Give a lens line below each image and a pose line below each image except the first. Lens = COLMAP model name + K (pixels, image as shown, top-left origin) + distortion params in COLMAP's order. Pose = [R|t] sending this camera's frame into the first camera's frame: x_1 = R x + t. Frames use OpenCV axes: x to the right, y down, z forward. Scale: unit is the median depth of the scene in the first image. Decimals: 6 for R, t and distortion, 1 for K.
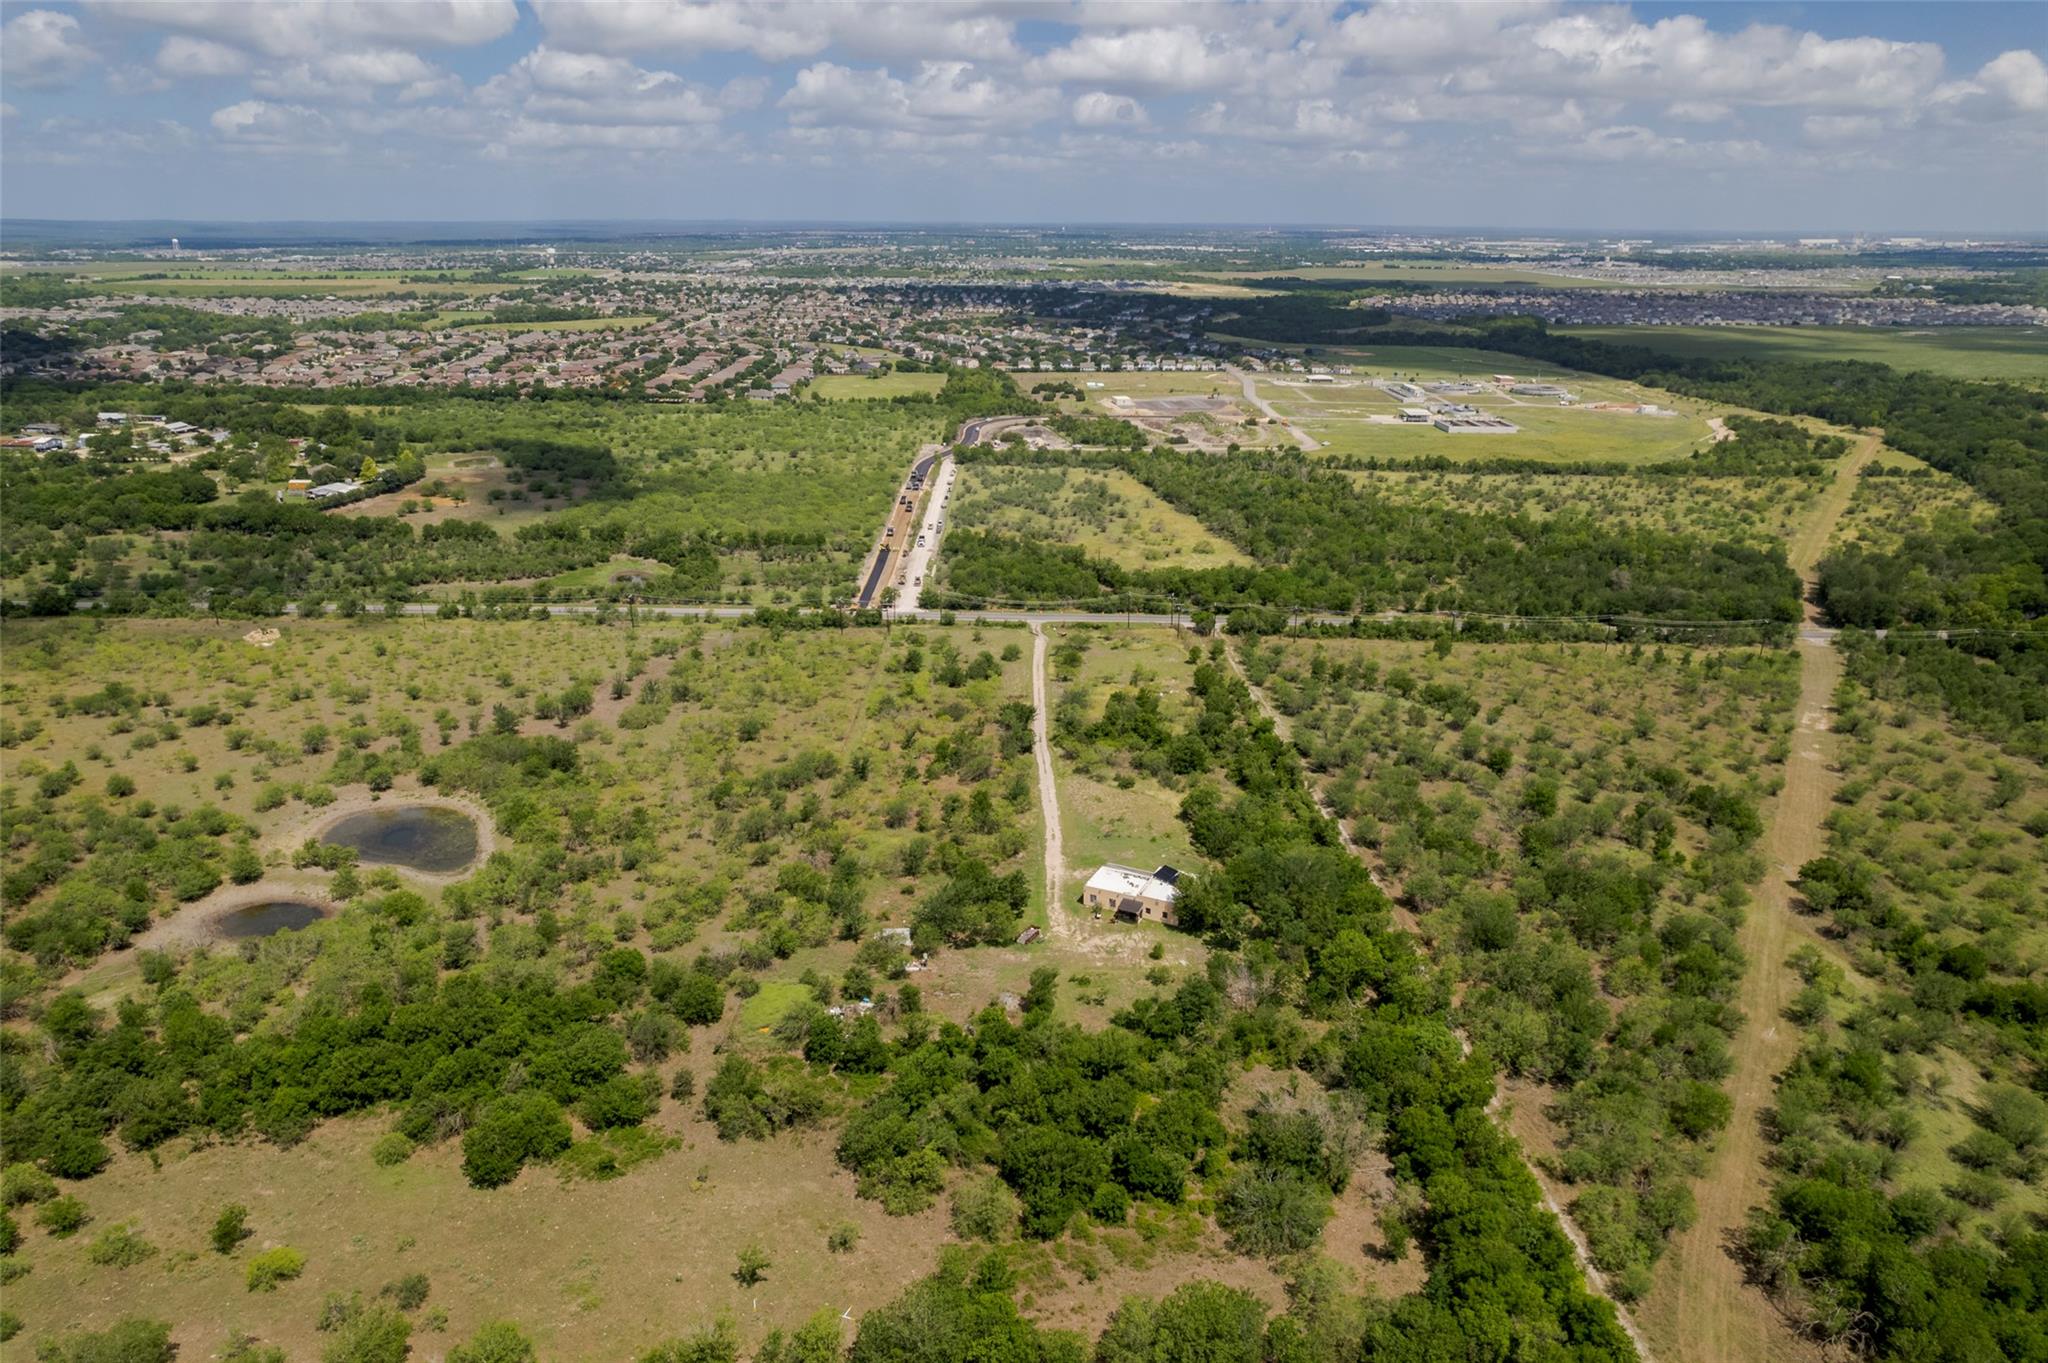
lens RADIAL K [[1312.1, 0, 1015.9], [0, 1312.1, 706.1], [0, 0, 1]] dist [-0.083220, 0.096350]
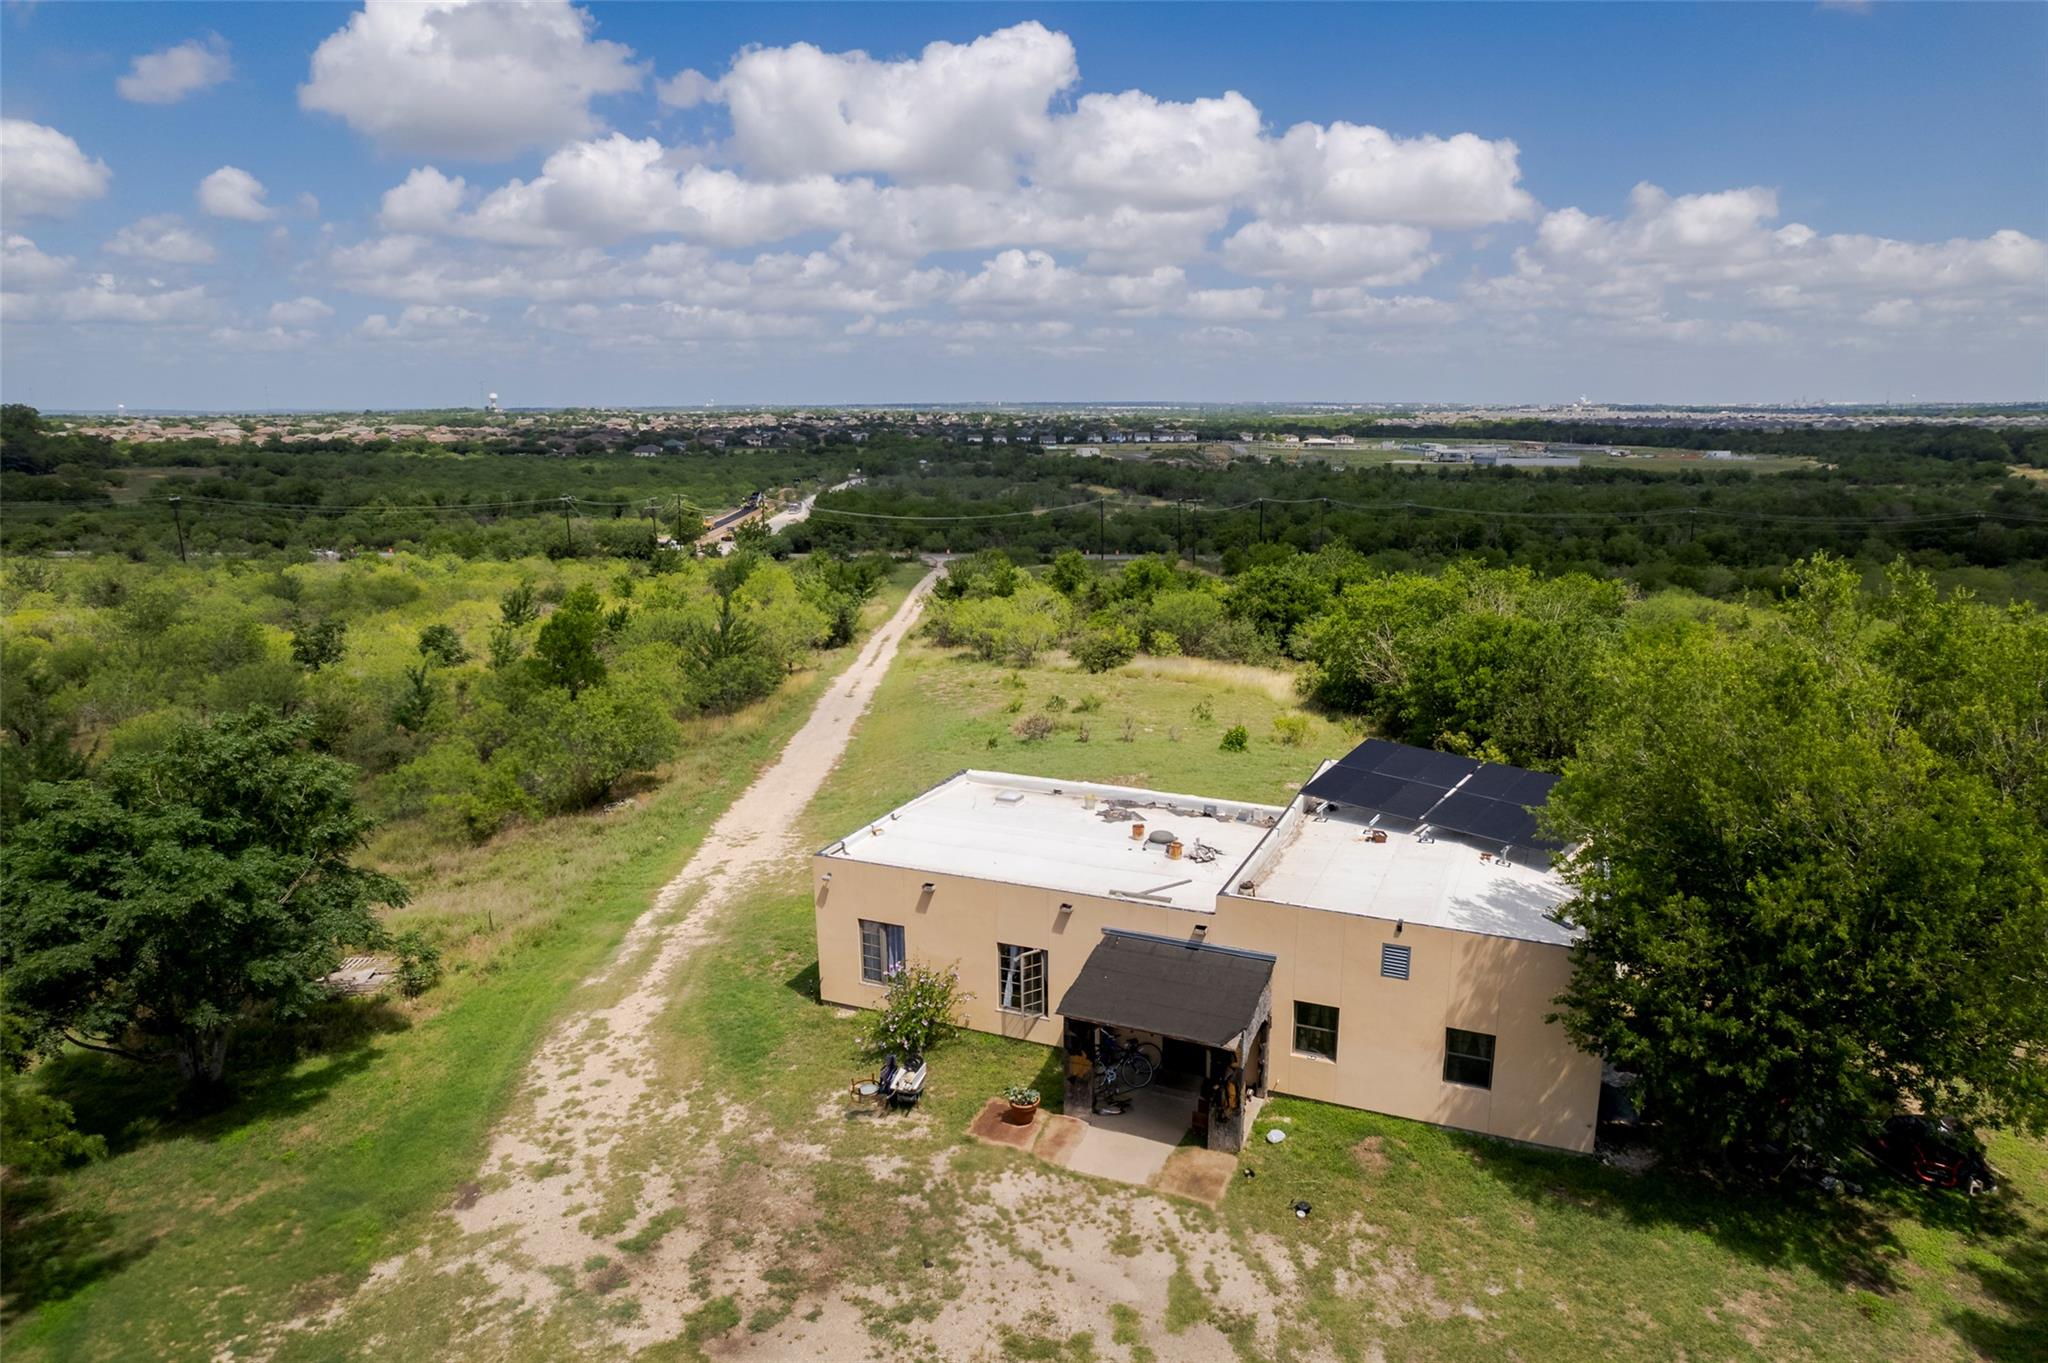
lens RADIAL K [[1310.4, 0, 1024.0], [0, 1310.4, 681.5], [0, 0, 1]] dist [-0.069006, 0.078529]
pose [[0.999550, -0.015142, 0.025880, 0.038644], [0.018948, 0.987919, -0.153809, 0.077109], [-0.023238, 0.154230, 0.987762, 0.474027]]
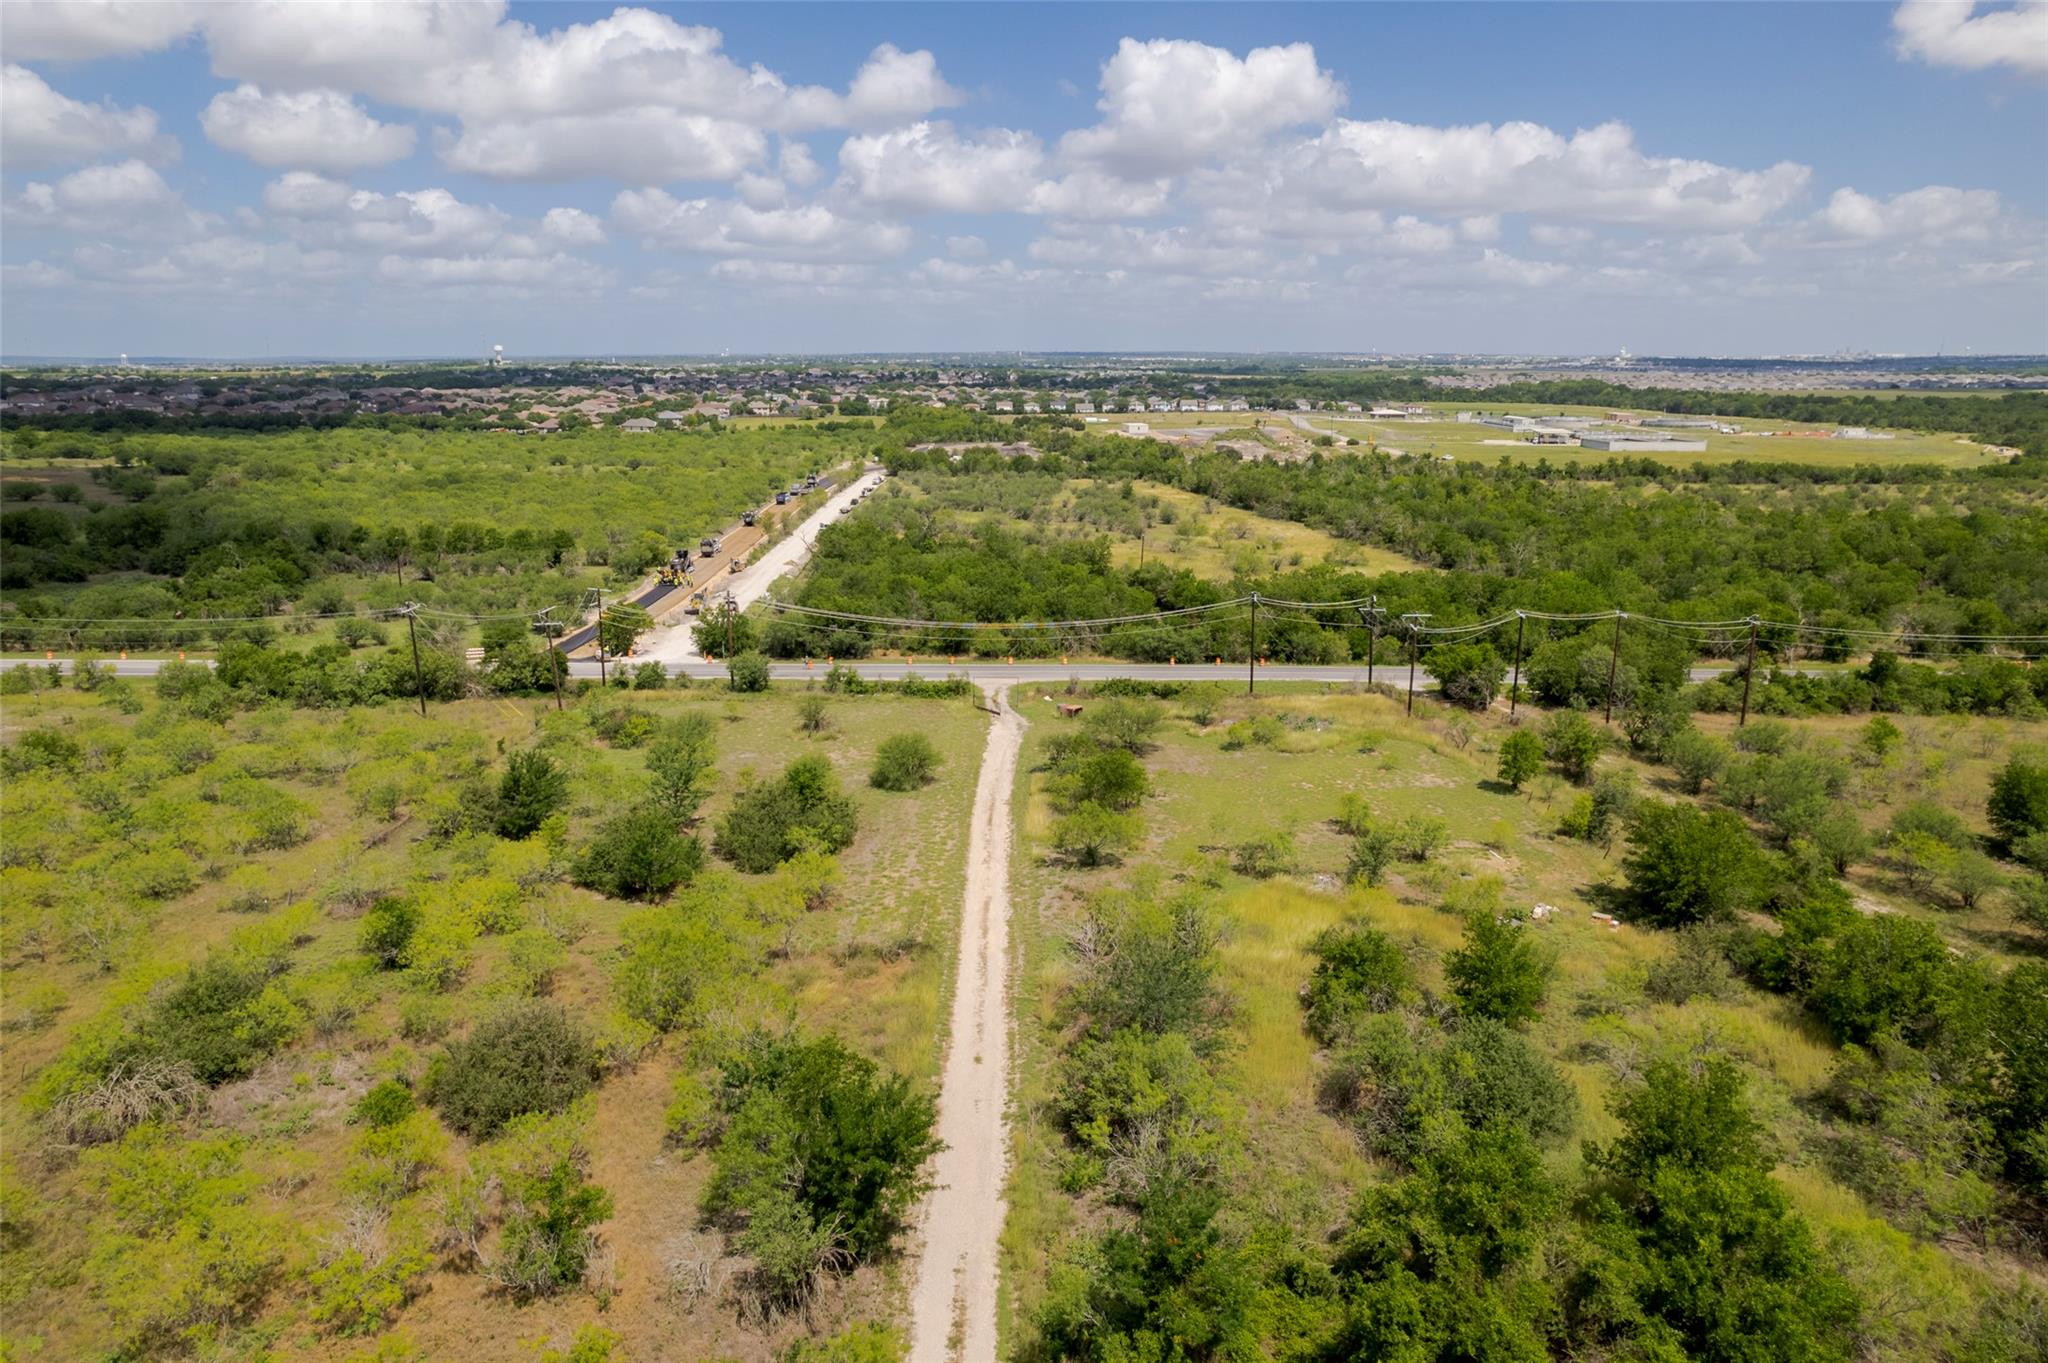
lens RADIAL K [[1310.4, 0, 1024.0], [0, 1310.4, 681.5], [0, 0, 1]] dist [-0.069006, 0.078529]
pose [[0.999870, -0.010694, 0.012041, 0.019453], [0.012017, 0.993210, -0.115717, -0.022760], [-0.010721, 0.115847, 0.993209, 0.660030]]
